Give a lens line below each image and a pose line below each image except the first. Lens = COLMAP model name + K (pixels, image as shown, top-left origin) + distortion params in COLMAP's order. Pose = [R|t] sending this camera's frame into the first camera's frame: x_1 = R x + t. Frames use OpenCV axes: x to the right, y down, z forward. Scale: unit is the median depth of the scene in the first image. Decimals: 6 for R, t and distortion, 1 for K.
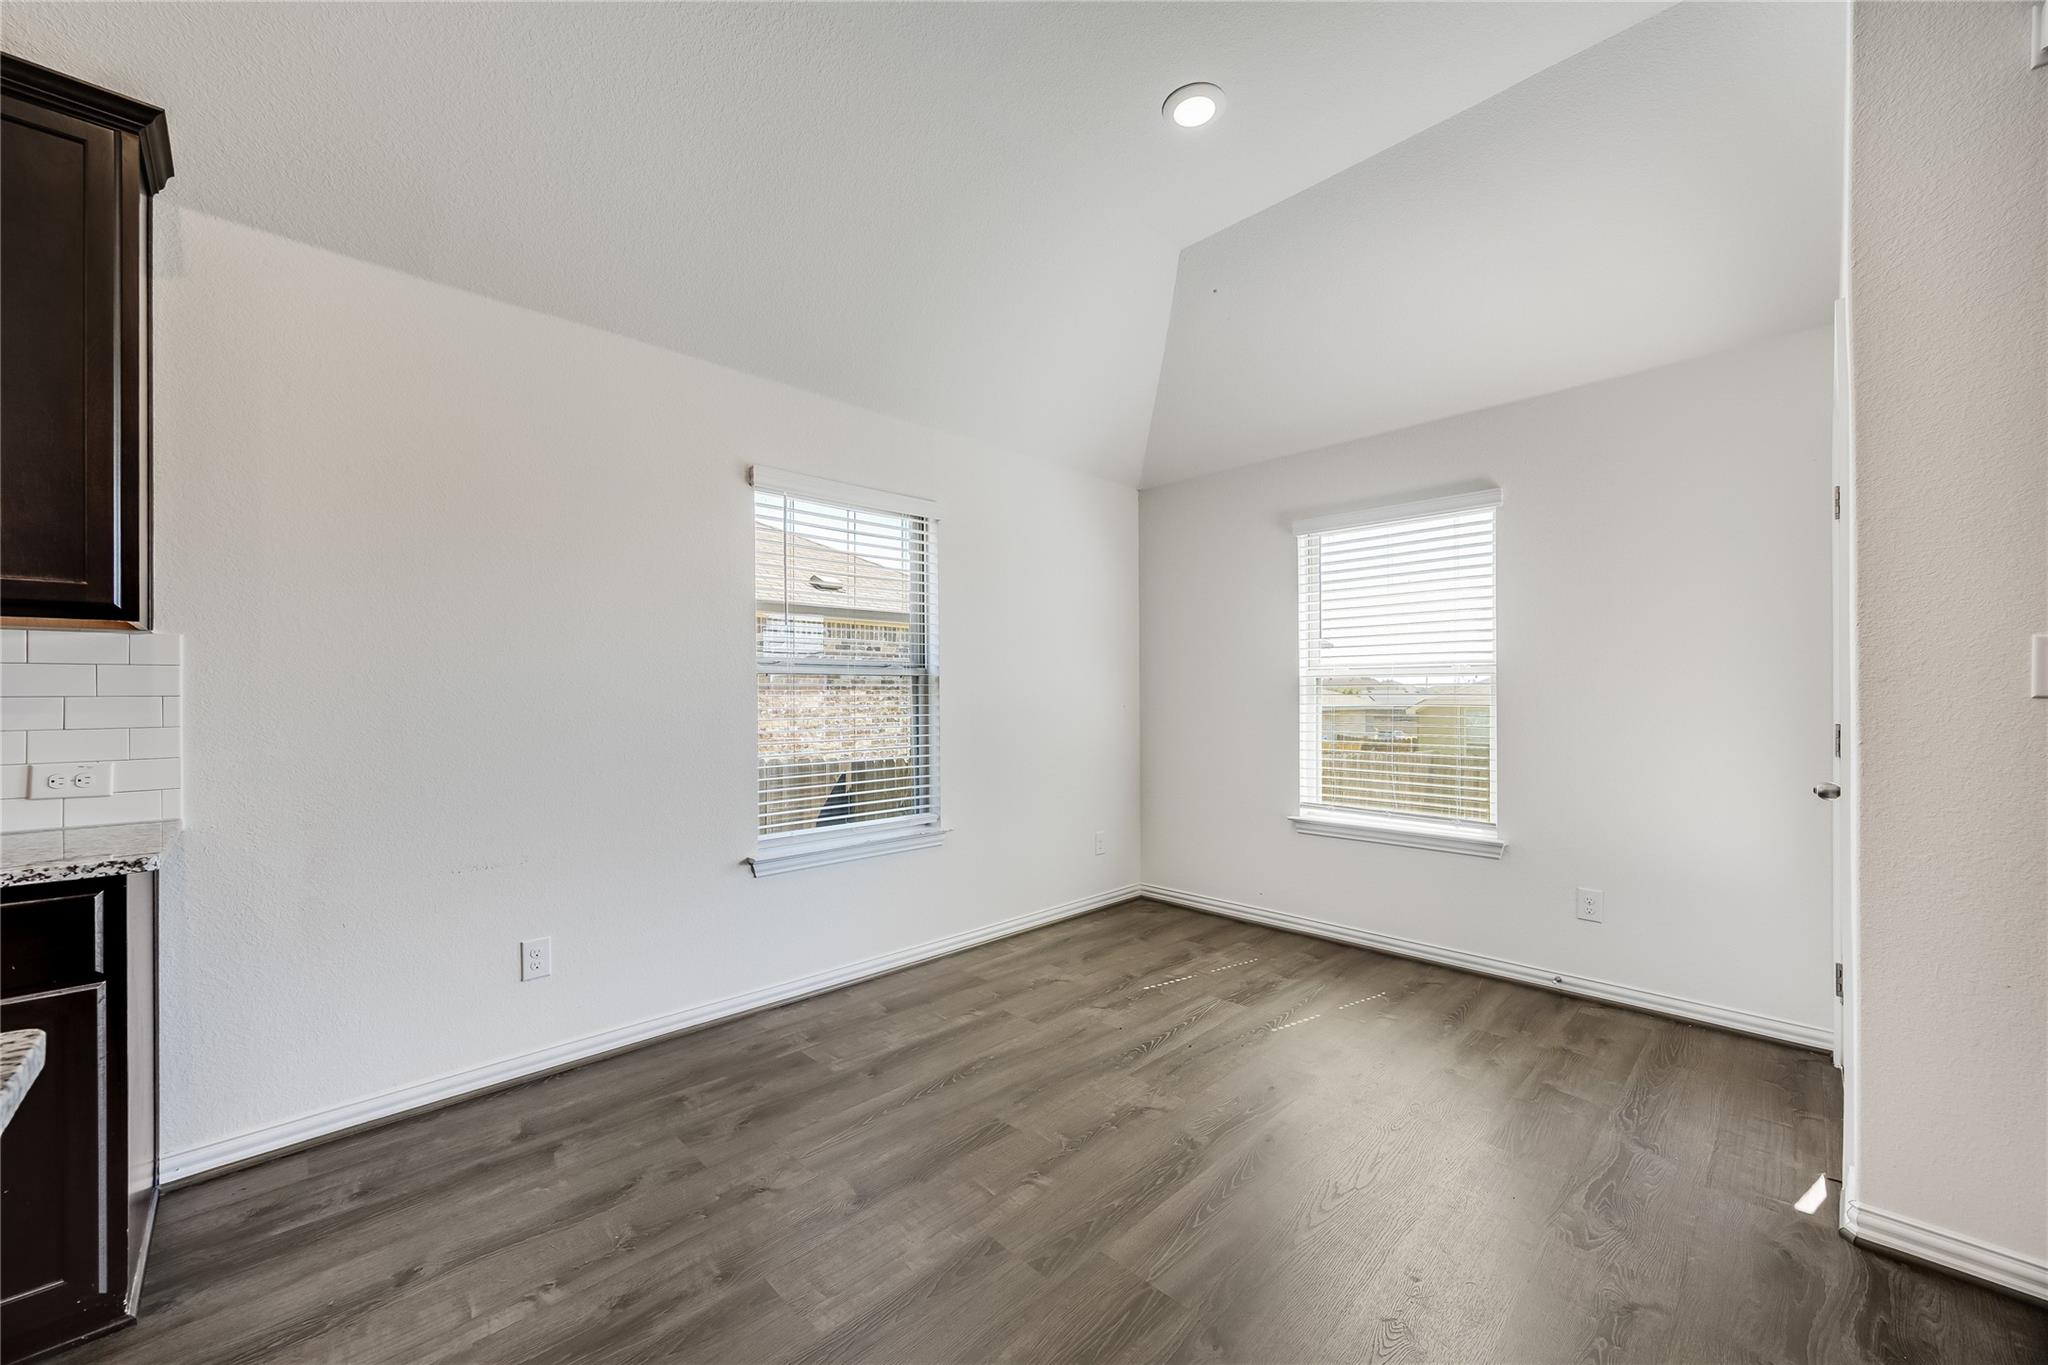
lens RADIAL K [[801.4, 0, 1018.4], [0, 801.4, 694.8], [0, 0, 1]] dist [-0.000260, 0.000028]
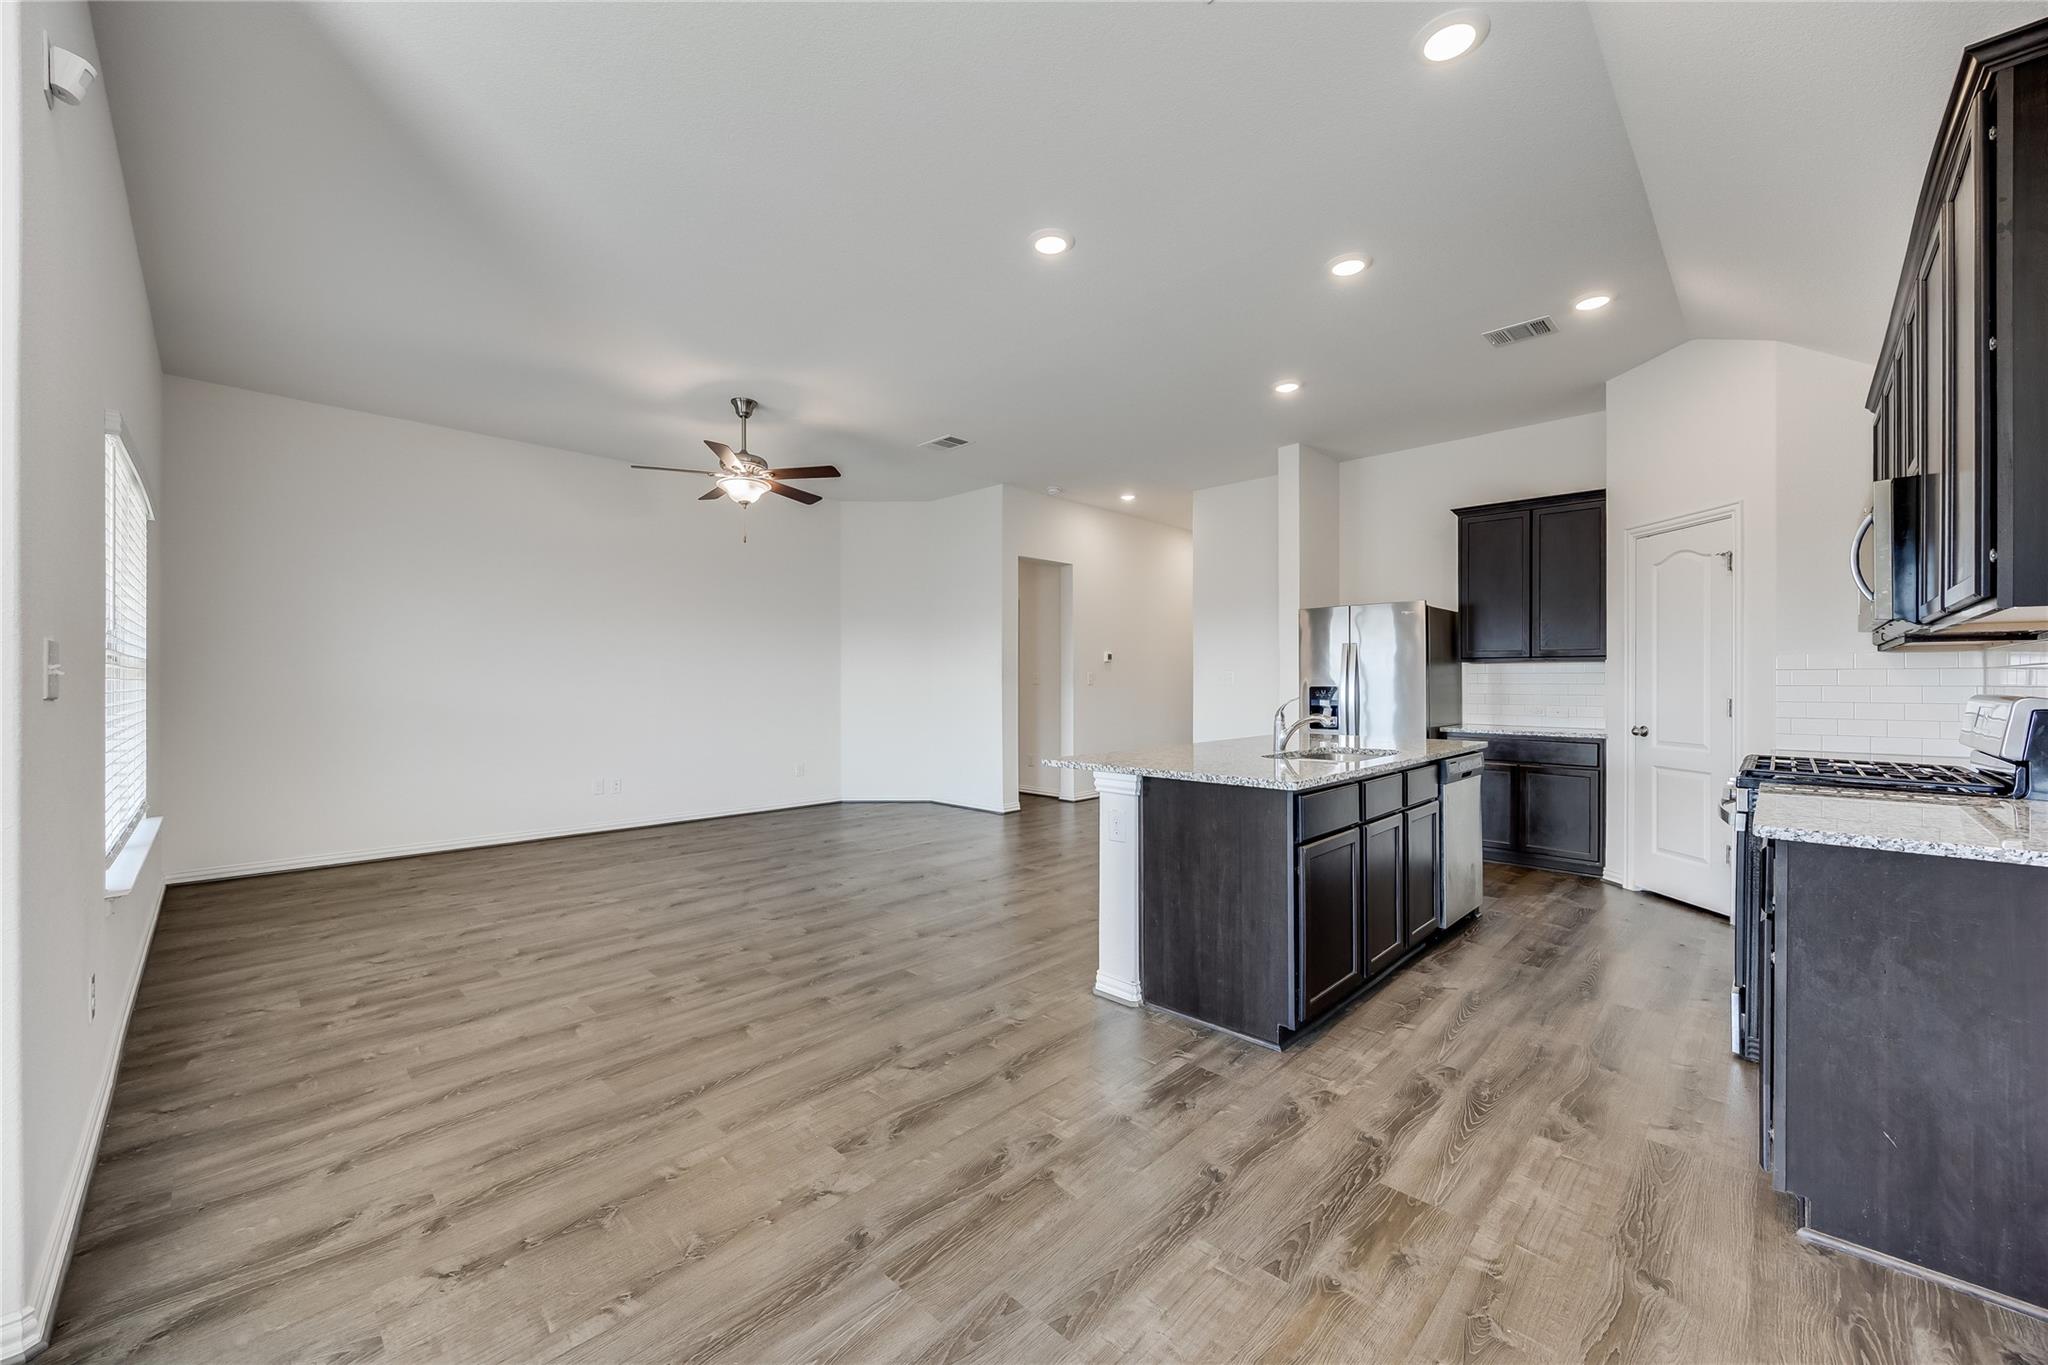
lens RADIAL K [[790.5, 0, 1019.7], [0, 790.5, 678.9], [0, 0, 1]] dist [-0.000721, -0.000065]
pose [[-0.999764, 0.003344, -0.021473, 0.014846], [0.003454, 0.999981, -0.005090, -0.005095], [0.021455, -0.005163, -0.999756, 0.895113]]
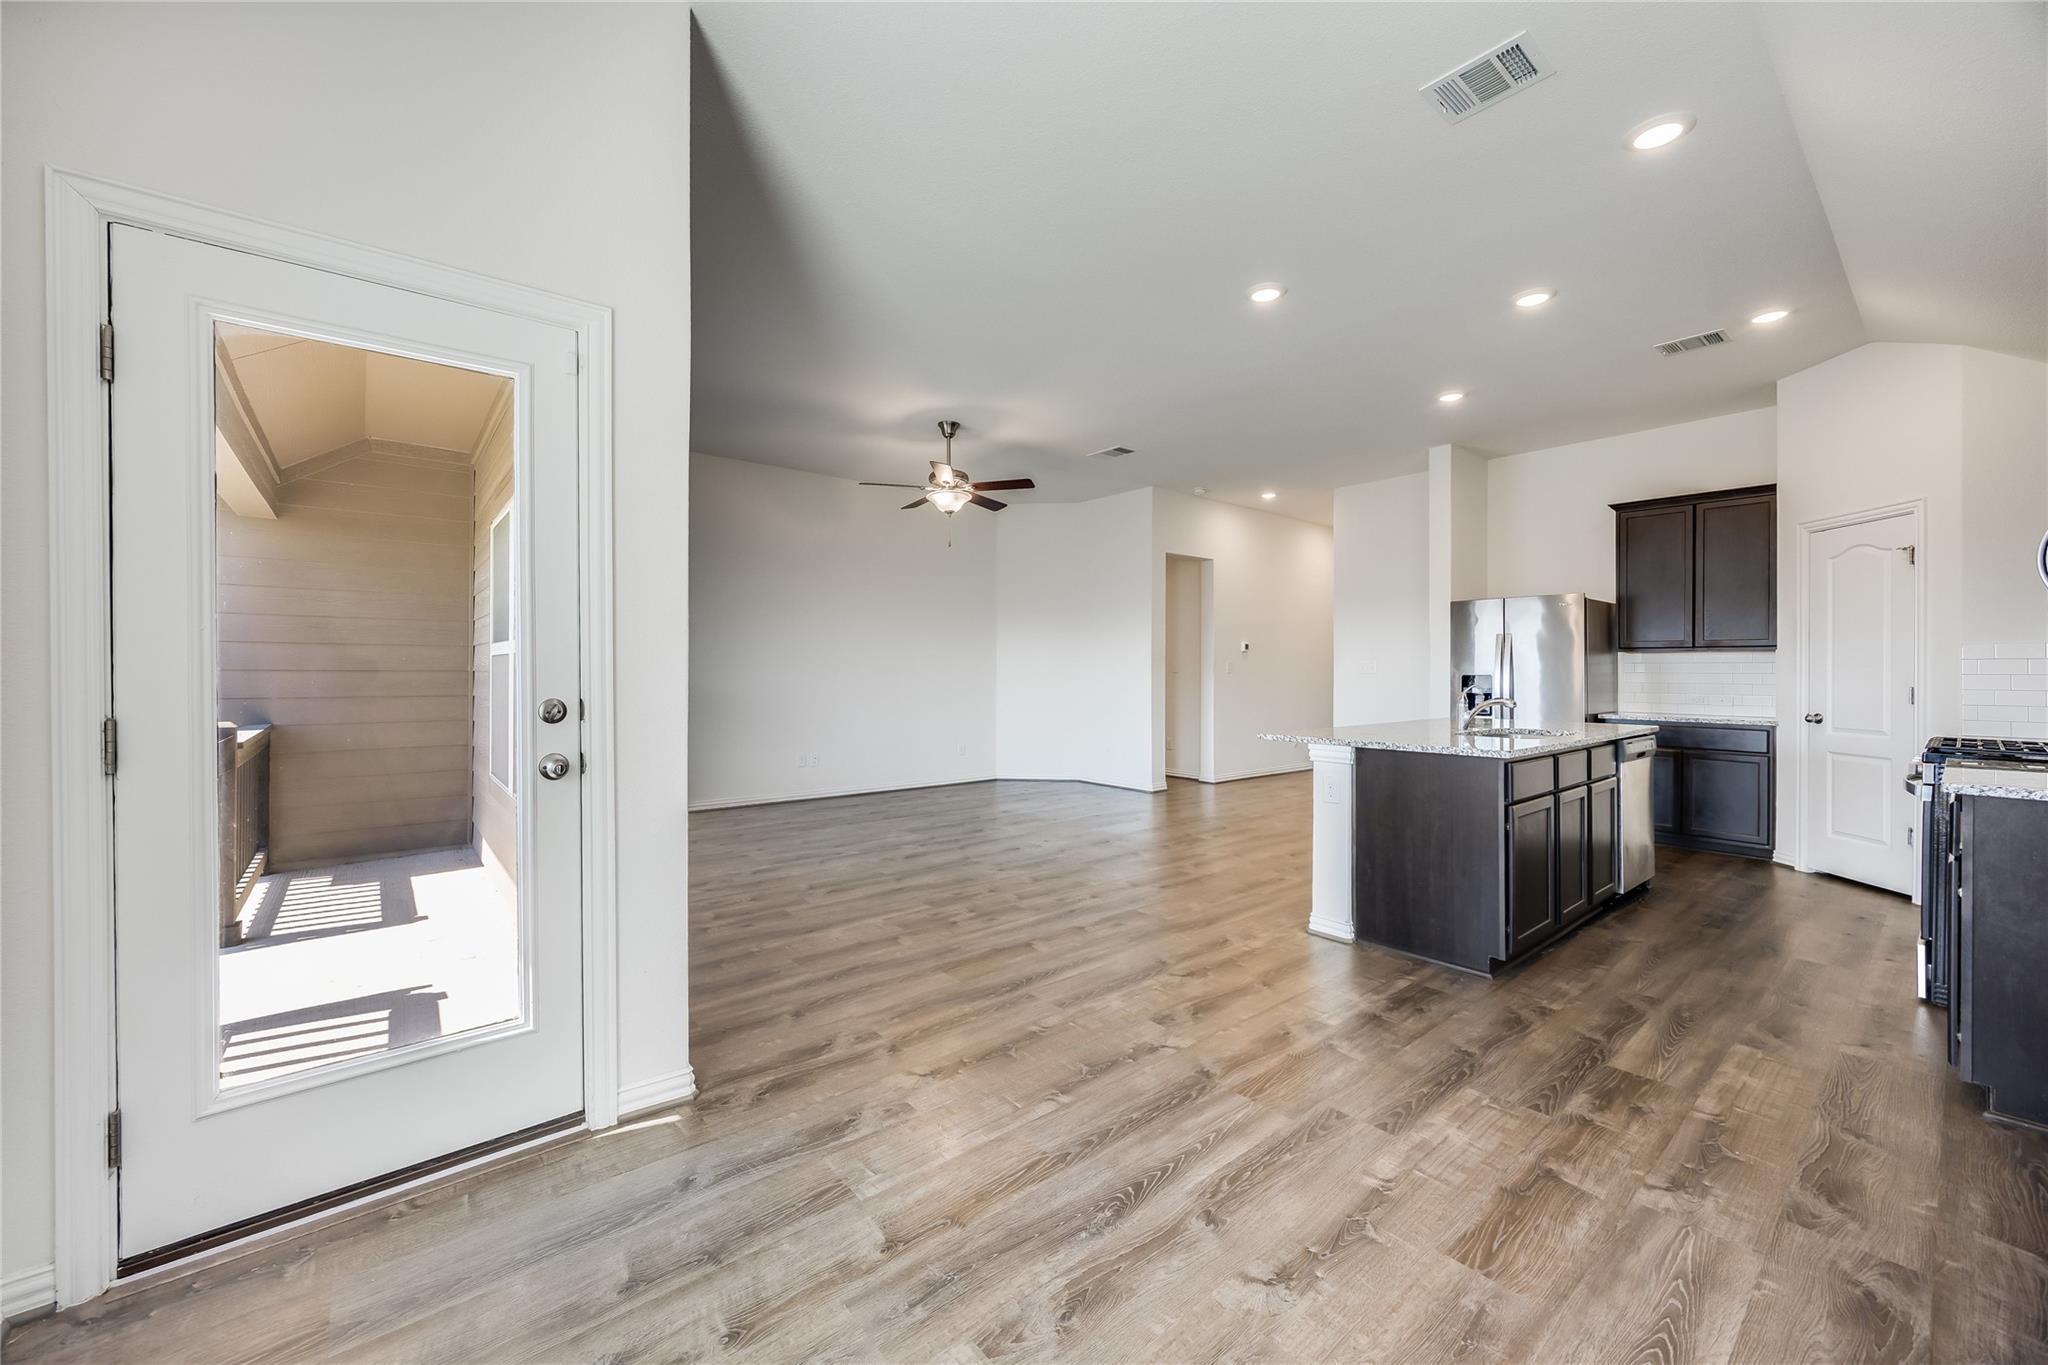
lens RADIAL K [[795.7, 0, 1010.7], [0, 795.7, 666.9], [0, 0, 1]] dist [0.001358, -0.000143]
pose [[-0.996163, -0.000180, 0.087520, 0.205266], [-0.000880, 0.999968, -0.007964, 0.001317], [-0.087516, -0.008011, -0.996131, 1.084072]]
